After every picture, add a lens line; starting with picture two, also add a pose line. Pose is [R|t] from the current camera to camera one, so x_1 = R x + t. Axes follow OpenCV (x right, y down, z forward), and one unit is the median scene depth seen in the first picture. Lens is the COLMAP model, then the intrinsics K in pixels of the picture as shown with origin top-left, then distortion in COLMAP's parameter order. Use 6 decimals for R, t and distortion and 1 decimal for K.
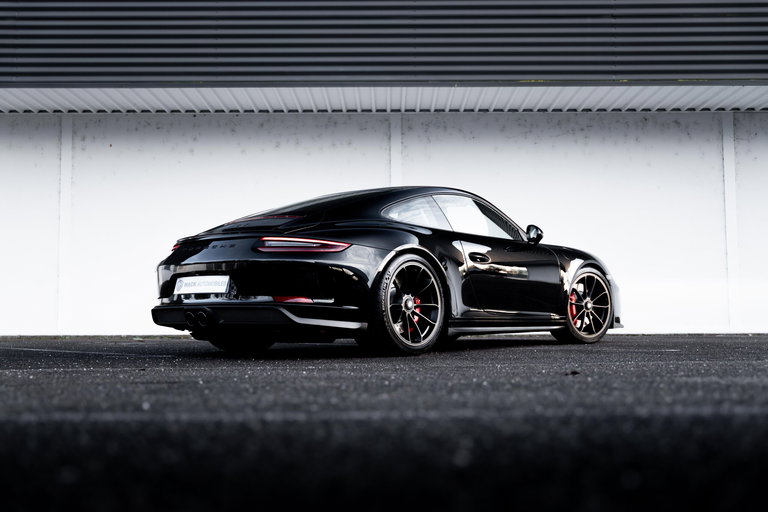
lens RADIAL K [[907.0, 0, 381.1], [0, 907.0, 253.8], [0, 0, 1]] dist [0.020711, 0.000000]
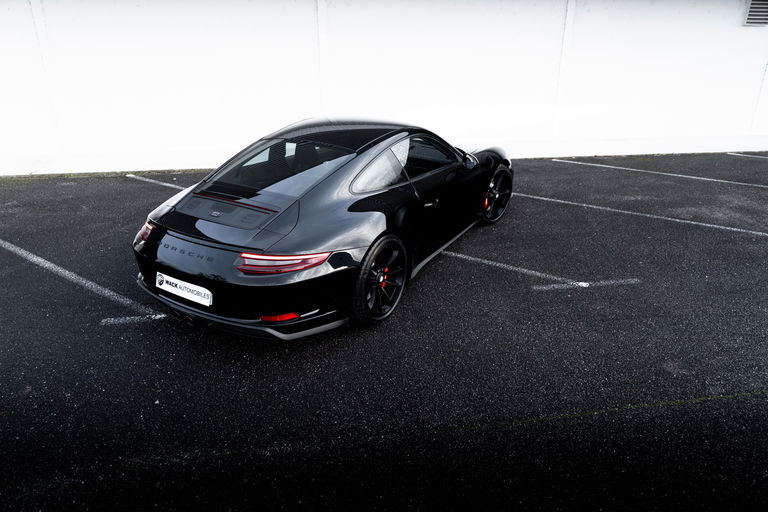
lens RADIAL K [[518.1, 0, 384.8], [0, 518.1, 260.5], [0, 0, 1]] dist [-0.005974, -0.012080]
pose [[0.986280, -0.058800, 0.154253, -0.027816], [-0.018324, 0.889646, 0.456284, -0.118055], [-0.164060, -0.452850, 0.876362, 0.208494]]
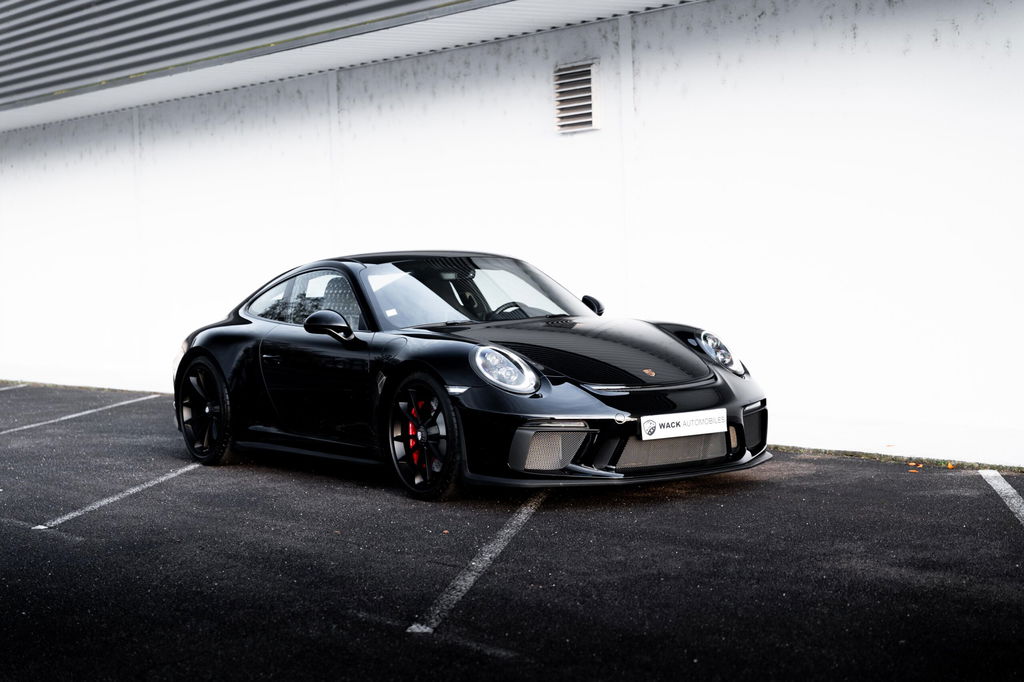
lens RADIAL K [[2082.8, 0, 512.6], [0, 2082.8, 341.1], [0, 0, 1]] dist [0.075142, 0.000000]
pose [[0.571088, 0.014102, -0.820768, 1.775459], [0.112386, 0.989094, 0.095192, -0.088052], [0.813159, -0.146606, 0.563275, 0.181086]]
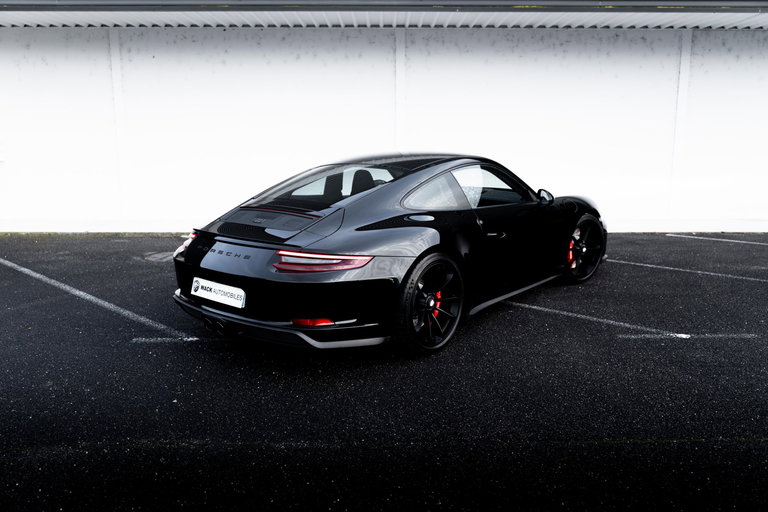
lens RADIAL K [[628.7, 0, 384.2], [0, 628.7, 257.1], [0, 0, 1]] dist [-0.006657, 0.002774]
pose [[0.999945, 0.001270, 0.010417, -0.012347], [-0.003873, 0.967211, 0.253943, -0.077216], [-0.009753, -0.253970, 0.967163, 0.161271]]
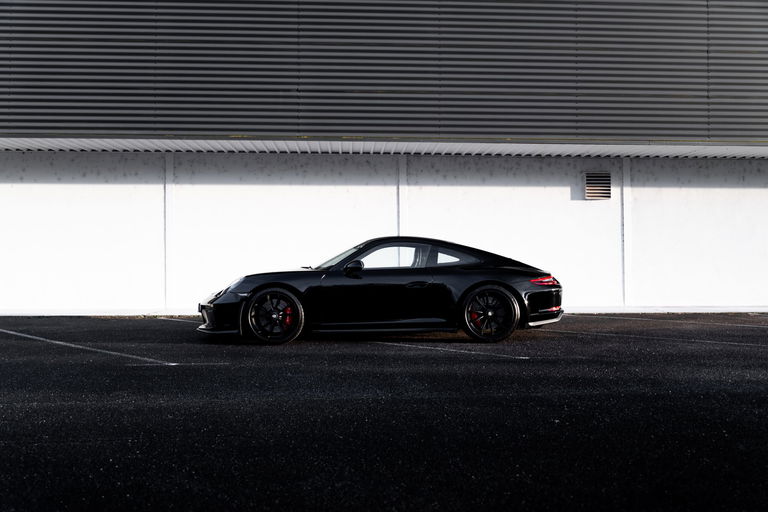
lens RADIAL K [[588.0, 0, 385.5], [0, 588.0, 255.7], [0, 0, 1]] dist [-0.010302, 0.006236]
pose [[0.998083, 0.002555, 0.061839, 0.295857], [-0.007293, 0.997041, 0.076520, -0.068067], [-0.061460, -0.076825, 0.995149, 0.060124]]
